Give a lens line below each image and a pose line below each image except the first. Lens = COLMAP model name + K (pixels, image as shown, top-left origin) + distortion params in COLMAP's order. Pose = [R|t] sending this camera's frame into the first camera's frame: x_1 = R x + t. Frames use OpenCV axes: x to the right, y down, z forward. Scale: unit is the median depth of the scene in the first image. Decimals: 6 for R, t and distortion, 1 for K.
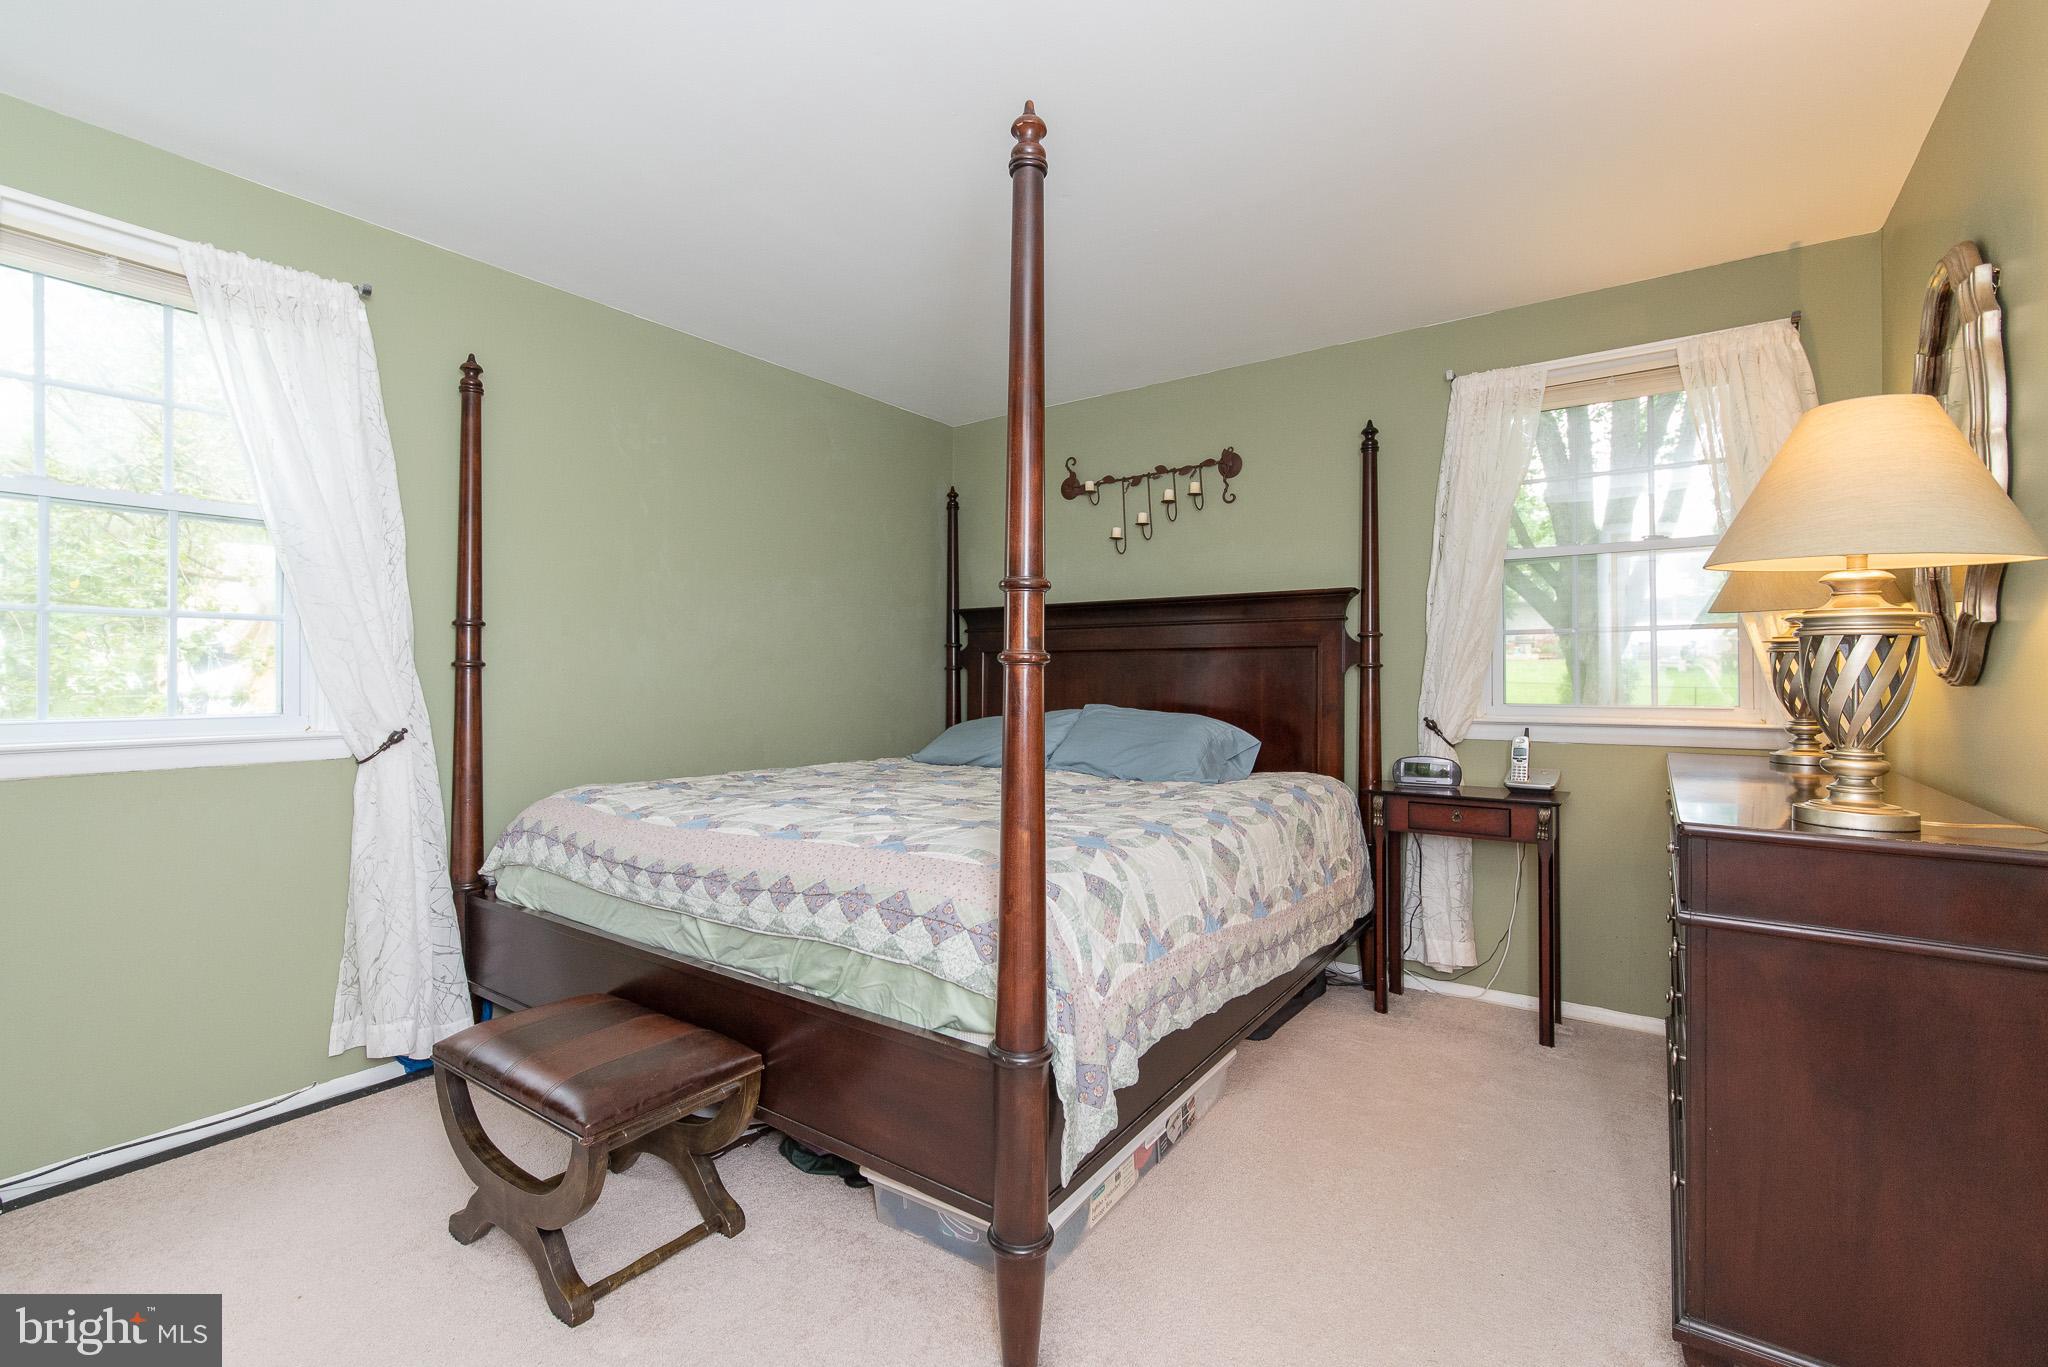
lens RADIAL K [[884.0, 0, 1024.5], [0, 884.0, 671.7], [0, 0, 1]] dist [-0.004113, -0.000064]
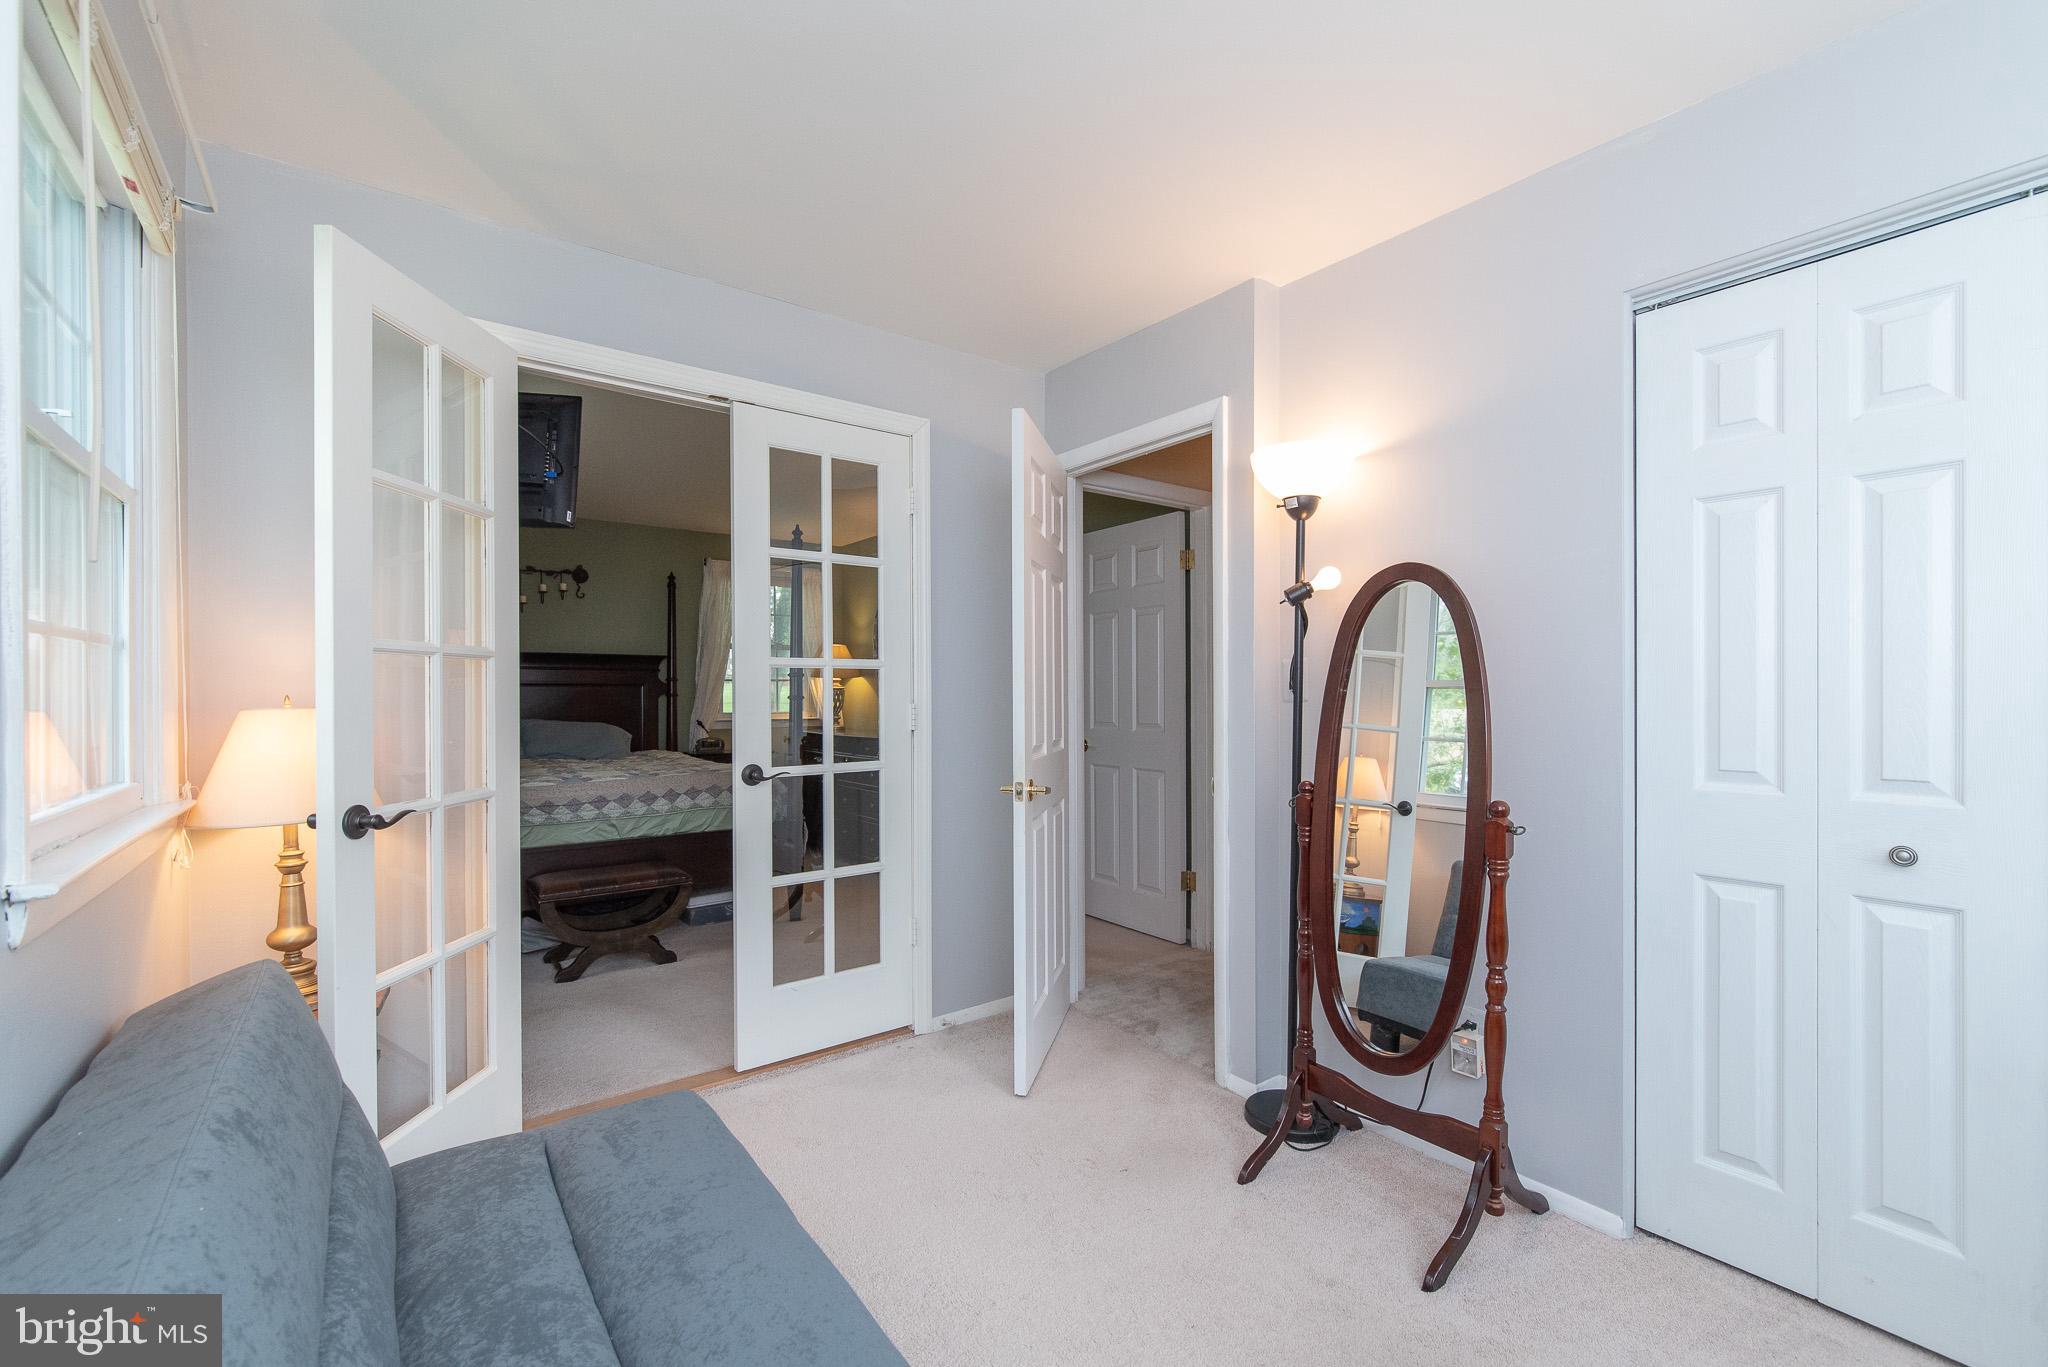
lens RADIAL K [[844.7, 0, 1017.5], [0, 844.7, 691.0], [0, 0, 1]] dist [-0.003195, -0.000245]
pose [[0.275444, 0.001312, 0.961316, -1.221056], [0.005338, 0.999982, -0.002894, -0.005660], [-0.961302, 0.005929, 0.275432, -0.274512]]
